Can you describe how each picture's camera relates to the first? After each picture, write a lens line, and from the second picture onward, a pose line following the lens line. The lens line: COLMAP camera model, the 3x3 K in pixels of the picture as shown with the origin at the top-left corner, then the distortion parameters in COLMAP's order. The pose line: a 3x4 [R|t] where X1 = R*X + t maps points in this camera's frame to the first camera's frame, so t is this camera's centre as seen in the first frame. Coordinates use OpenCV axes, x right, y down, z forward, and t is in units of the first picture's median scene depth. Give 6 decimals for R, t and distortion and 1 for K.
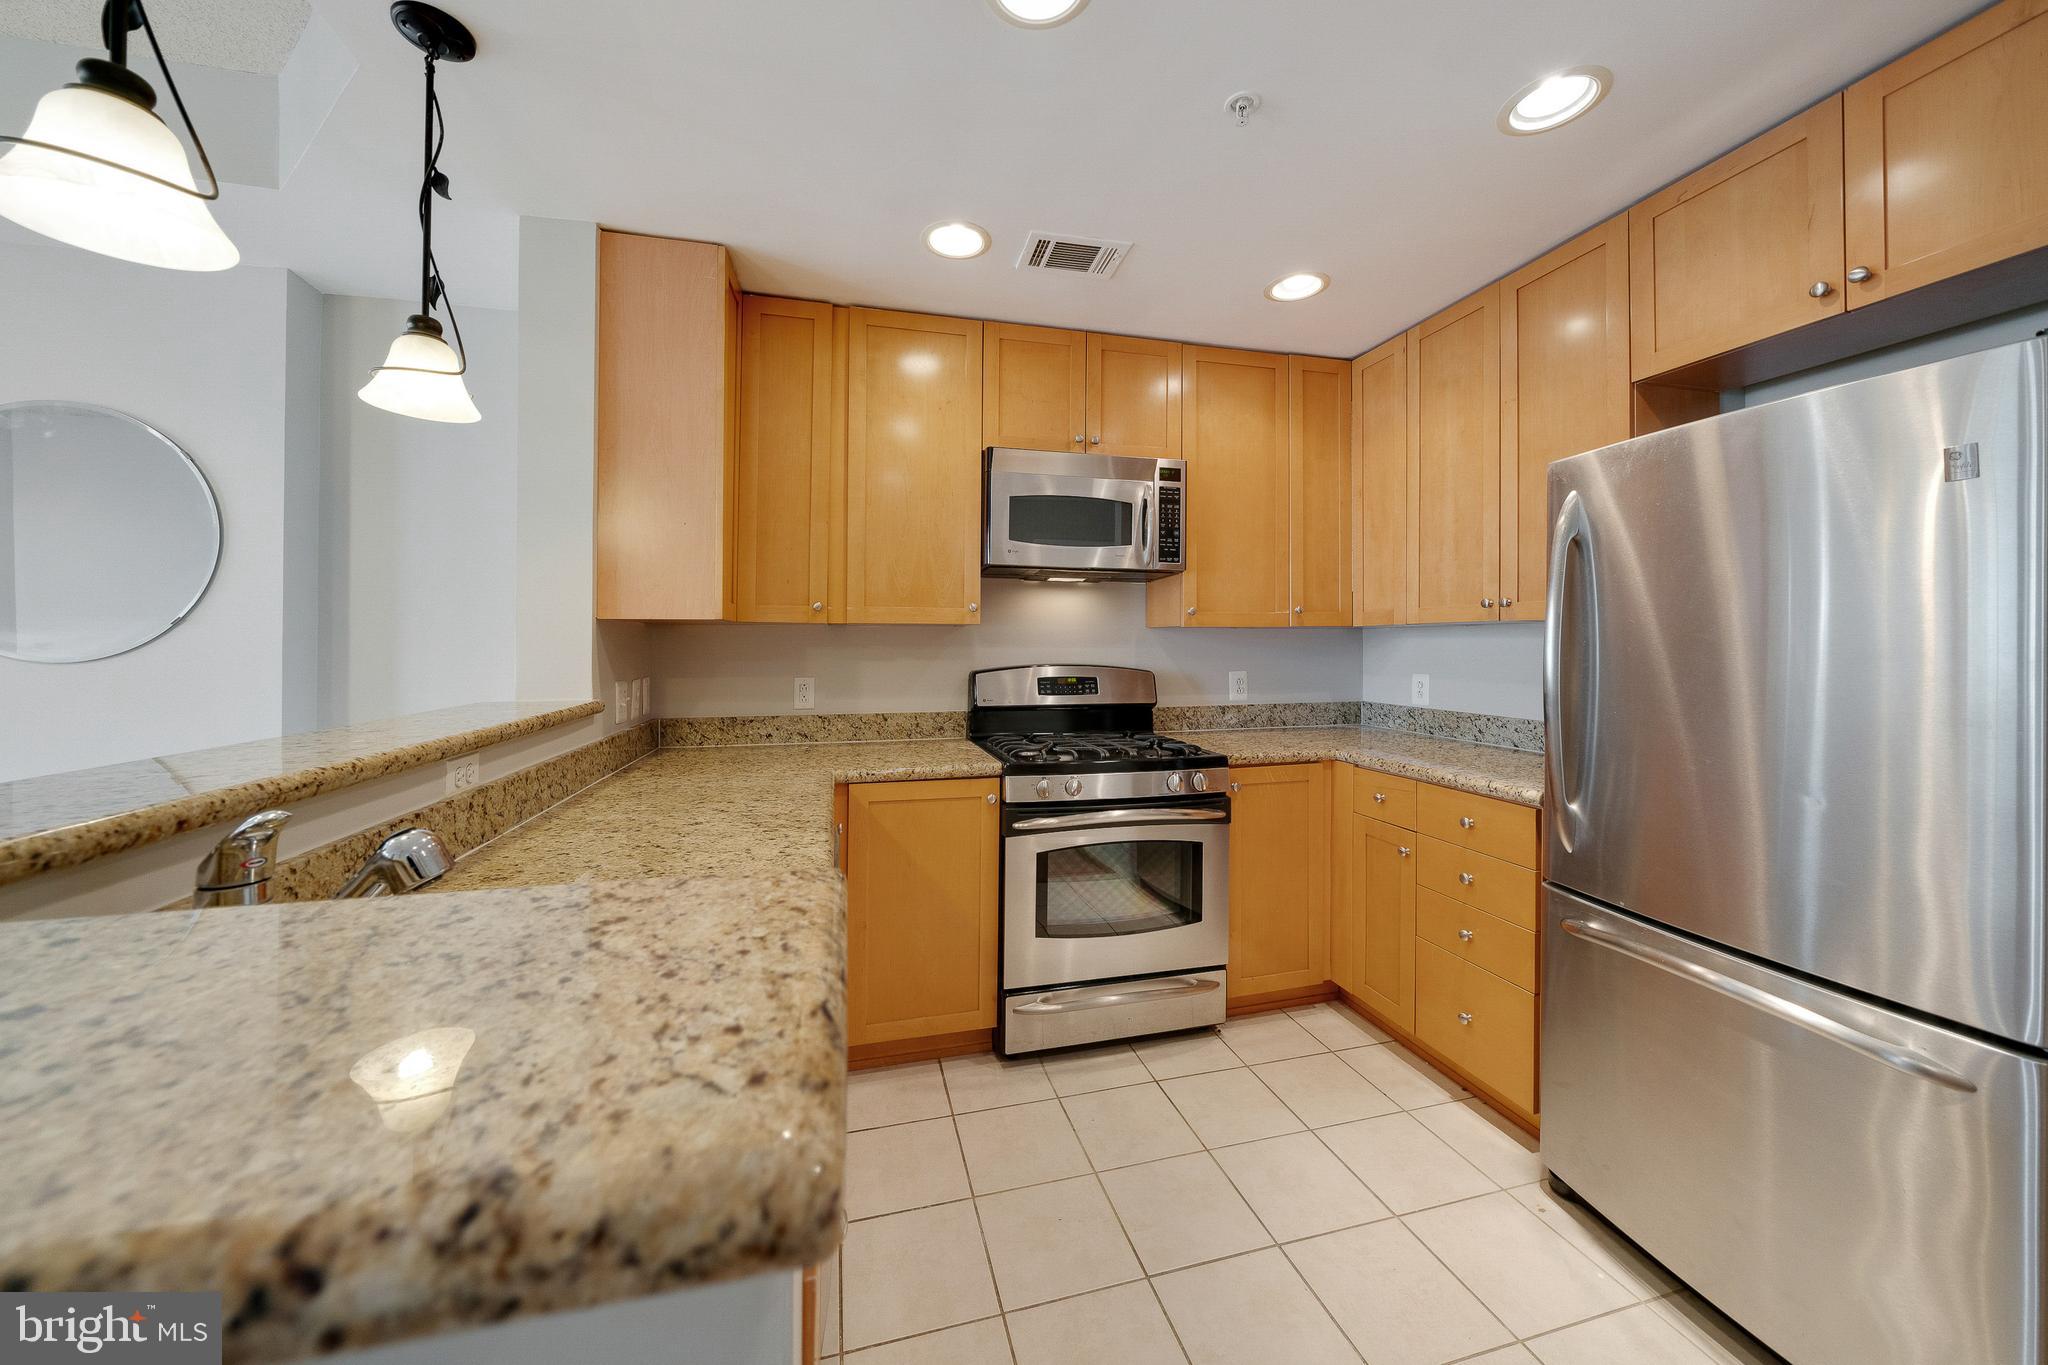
lens RADIAL K [[724.5, 0, 1017.1], [0, 724.5, 653.4], [0, 0, 1]] dist [-0.001046, -0.000017]
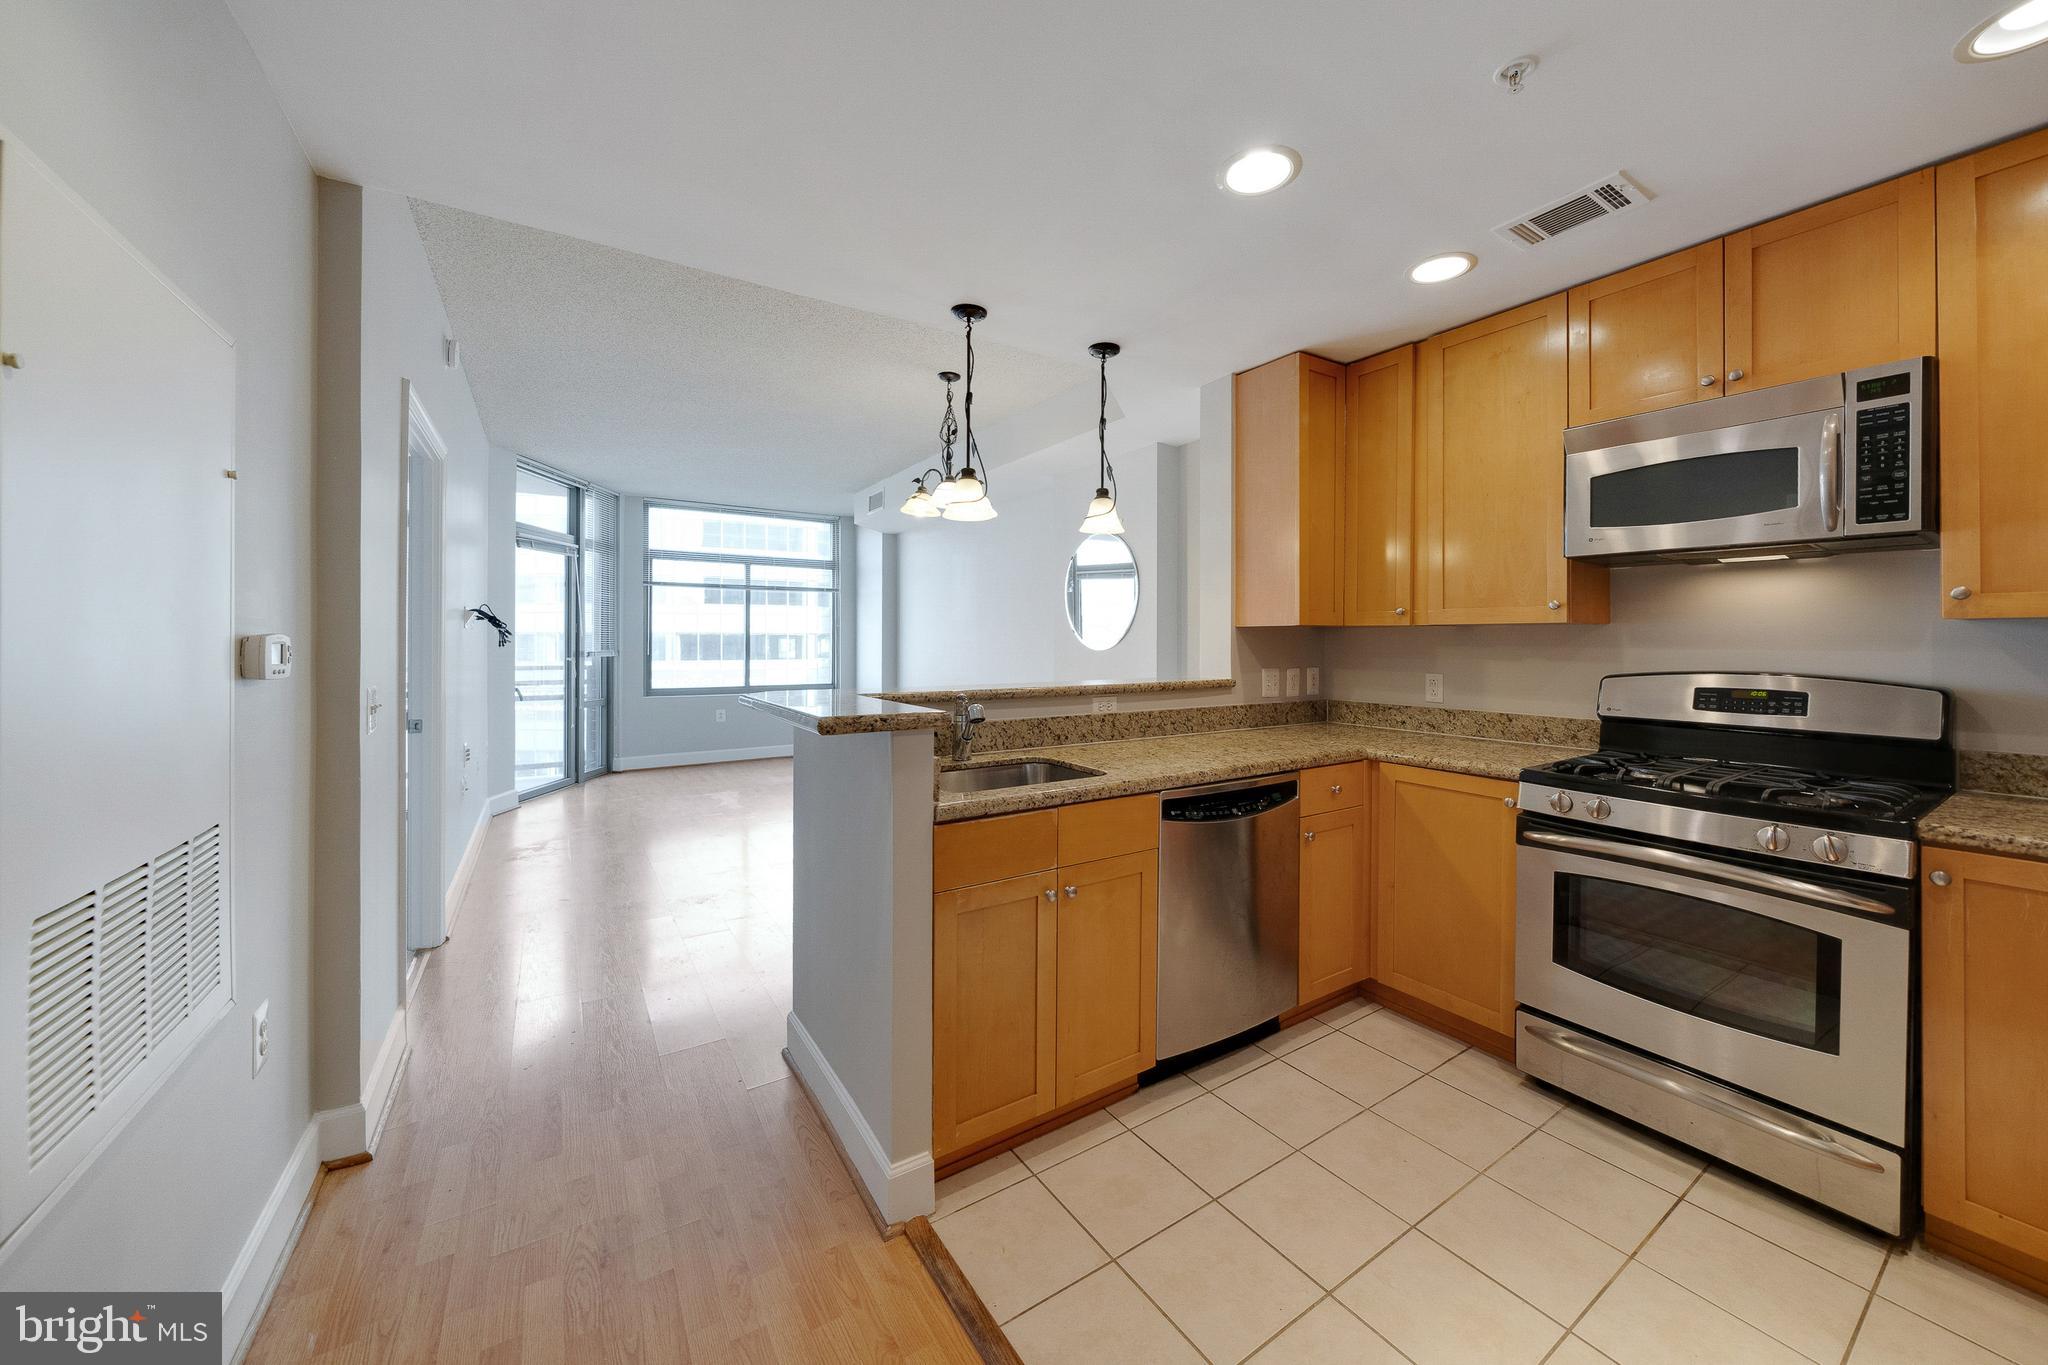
lens RADIAL K [[732.4, 0, 1042.9], [0, 732.4, 644.6], [0, 0, 1]] dist [-0.007122, -0.000010]
pose [[0.329077, 0.005259, -0.944289, 0.580995], [-0.015182, 0.999885, 0.000278, -0.002708], [0.944181, 0.014245, 0.329119, 0.069652]]
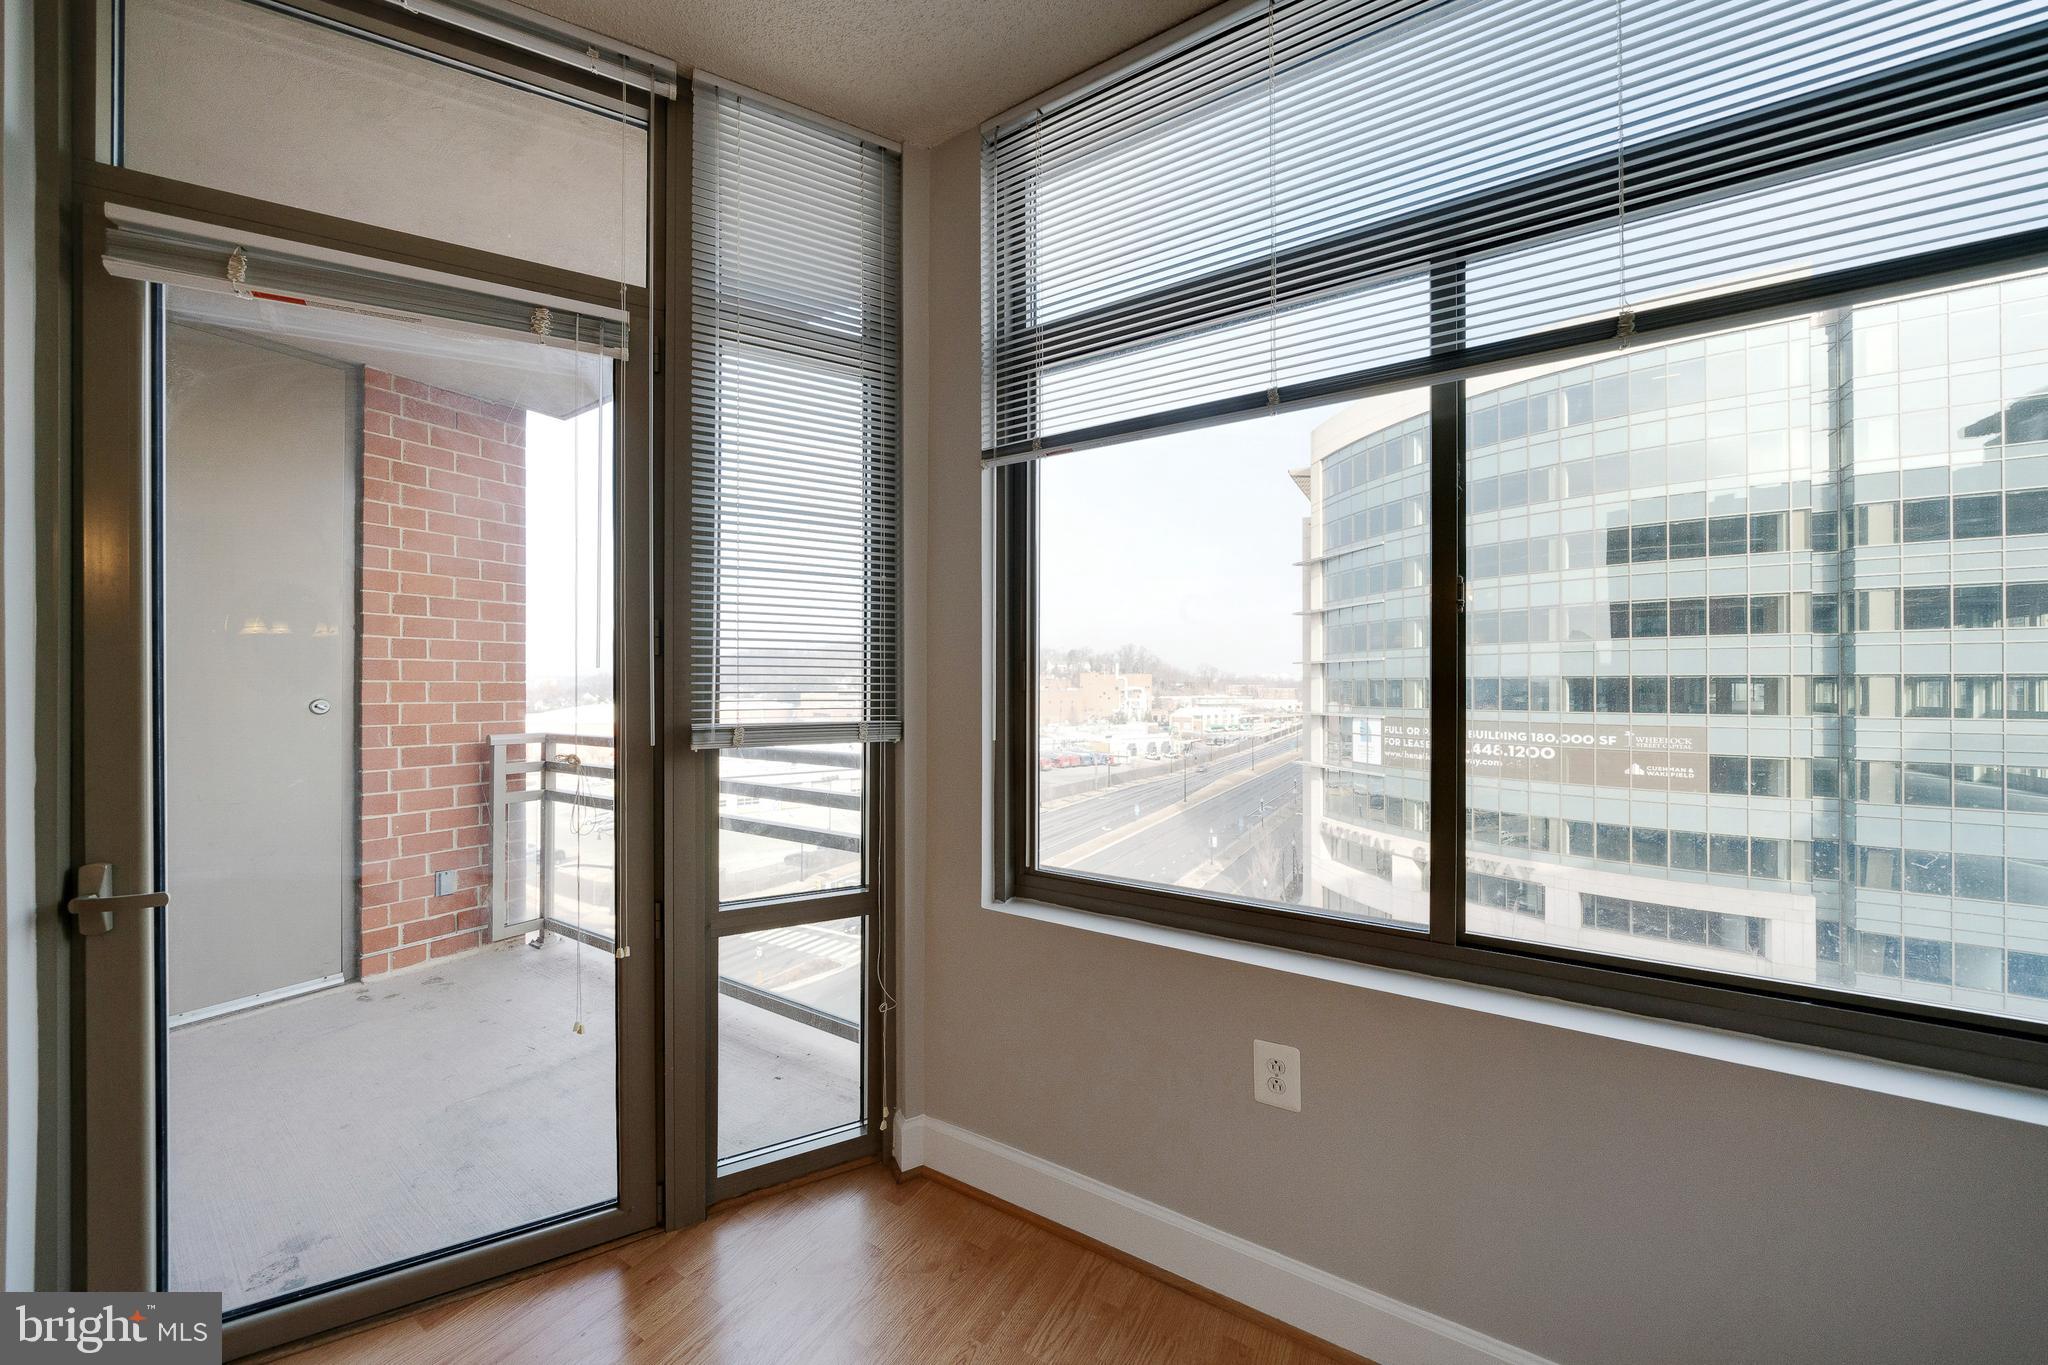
lens RADIAL K [[709.8, 0, 1021.2], [0, 709.8, 685.5], [0, 0, 1]] dist [-0.005643, -0.000013]
pose [[-0.718110, -0.000166, -0.695930, -2.095805], [-0.009474, 0.999910, 0.009537, 0.002828], [0.695865, 0.013442, -0.718046, 0.066053]]
